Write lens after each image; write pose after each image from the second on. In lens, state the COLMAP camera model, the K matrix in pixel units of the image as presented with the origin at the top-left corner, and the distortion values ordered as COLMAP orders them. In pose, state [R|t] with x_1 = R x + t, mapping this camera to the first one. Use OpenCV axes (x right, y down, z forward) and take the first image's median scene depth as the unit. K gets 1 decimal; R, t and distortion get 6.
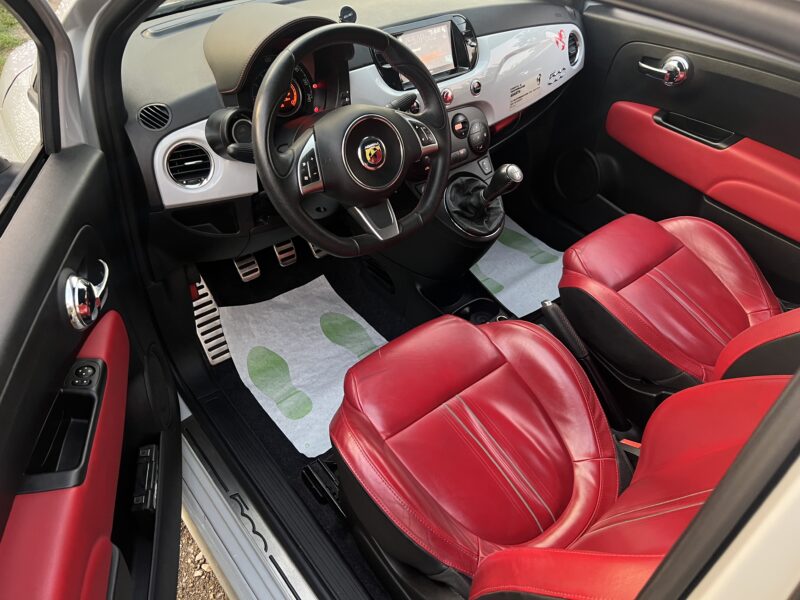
lens RADIAL K [[611.2, 0, 401.1], [0, 611.2, 297.9], [0, 0, 1]] dist [0.058982, -0.059562]
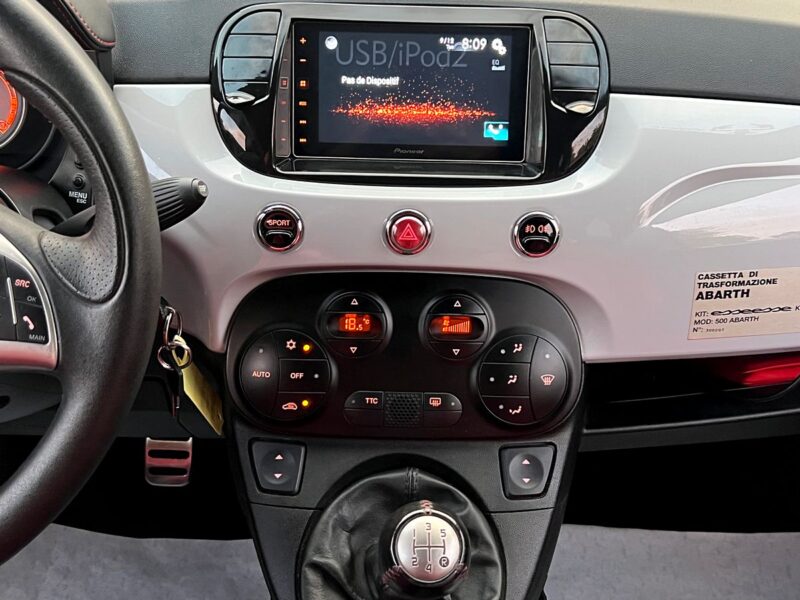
lens RADIAL K [[978.1, 0, 404.0], [0, 978.1, 289.9], [0, 0, 1]] dist [0.116294, 0.000000]
pose [[0.767111, 0.318694, -0.556753, 0.317825], [-0.414468, 0.908636, -0.050949, -0.230780], [0.489649, 0.269840, 0.829114, 0.490068]]
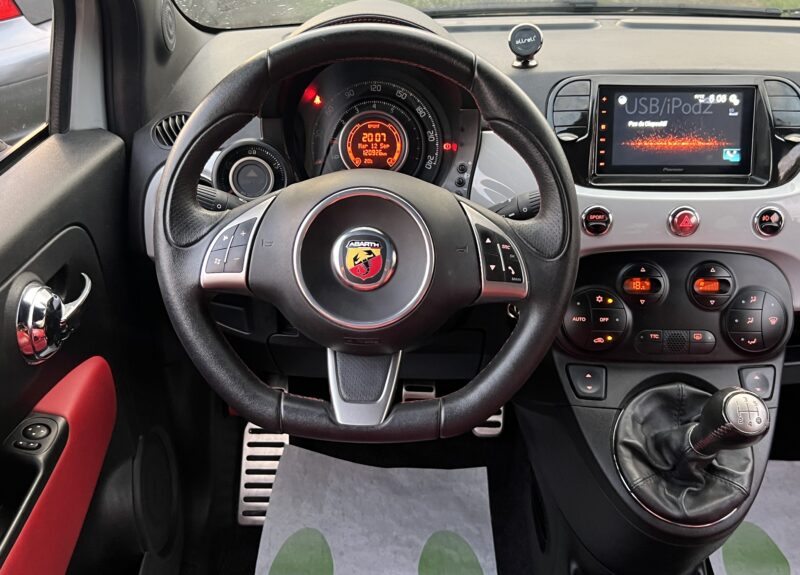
lens RADIAL K [[847.2, 0, 395.2], [0, 847.2, 283.1], [0, 0, 1]] dist [0.042321, 0.000000]
pose [[0.759837, 0.282576, -0.585489, 0.266947], [-0.402387, 0.911775, -0.082158, -0.112354], [0.510619, 0.298020, 0.806506, 0.293660]]
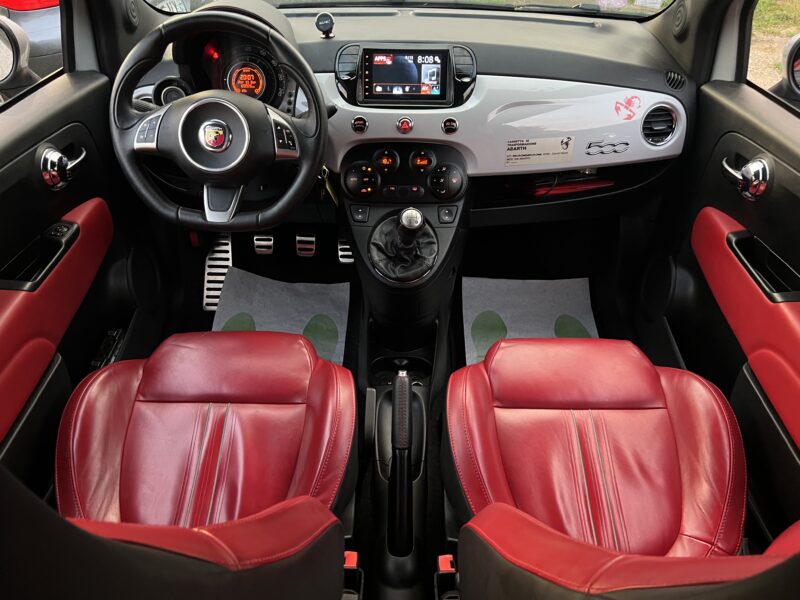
lens RADIAL K [[611.2, 0, 395.7], [0, 611.2, 298.1], [0, 0, 1]] dist [0.058982, -0.059562]
pose [[0.762012, 0.367022, -0.533510, 0.558870], [-0.408962, 0.911539, 0.042963, -0.104164], [0.502083, 0.185447, 0.844702, 0.218270]]
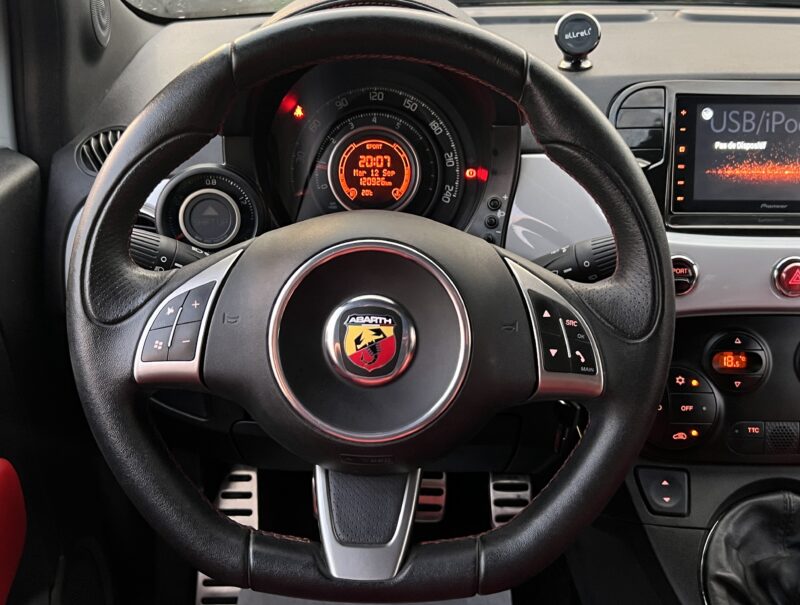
lens RADIAL K [[947.1, 0, 403.8], [0, 947.1, 288.8], [0, 0, 1]] dist [0.024691, 0.000000]
pose [[0.777652, 0.269394, -0.568053, 0.186320], [-0.397853, 0.910481, -0.112865, -0.139053], [0.486796, 0.313771, 0.815216, 0.362254]]
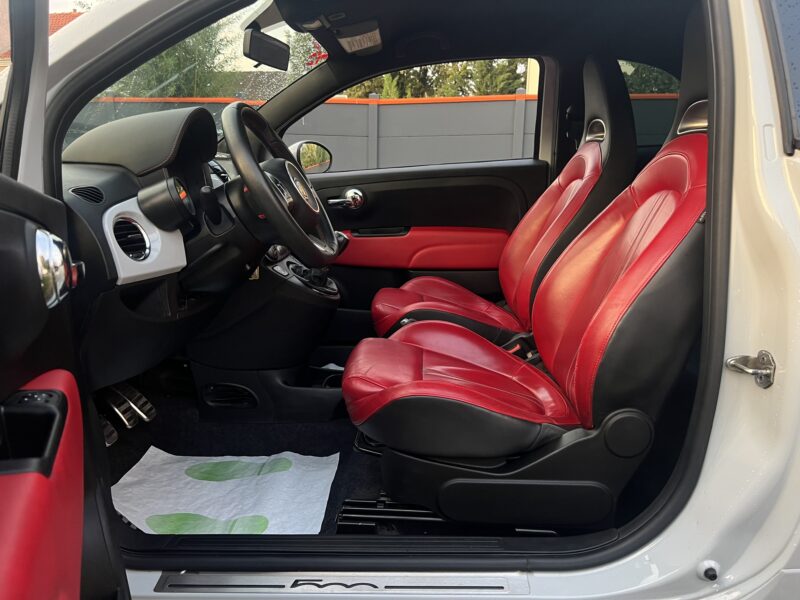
lens RADIAL K [[611.2, 0, 401.8], [0, 611.2, 296.6], [0, 0, 1]] dist [0.058982, -0.059562]
pose [[0.668082, -0.220060, 0.710803, -0.548238], [0.533131, 0.807958, -0.250949, 0.236092], [-0.519075, 0.546605, 0.657103, 0.131270]]
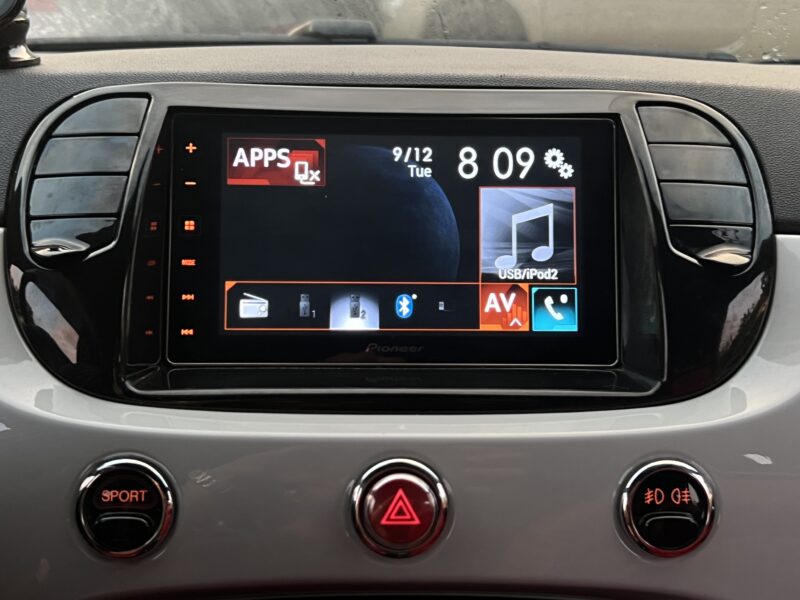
lens RADIAL K [[1070.9, 0, 405.4], [0, 1070.9, 301.0], [0, 0, 1]] dist [0.057748, 0.000000]
pose [[0.792130, 0.151322, -0.591297, 0.194105], [-0.388690, 0.872000, -0.297550, -0.248782], [0.470585, 0.465529, 0.749554, 0.659419]]
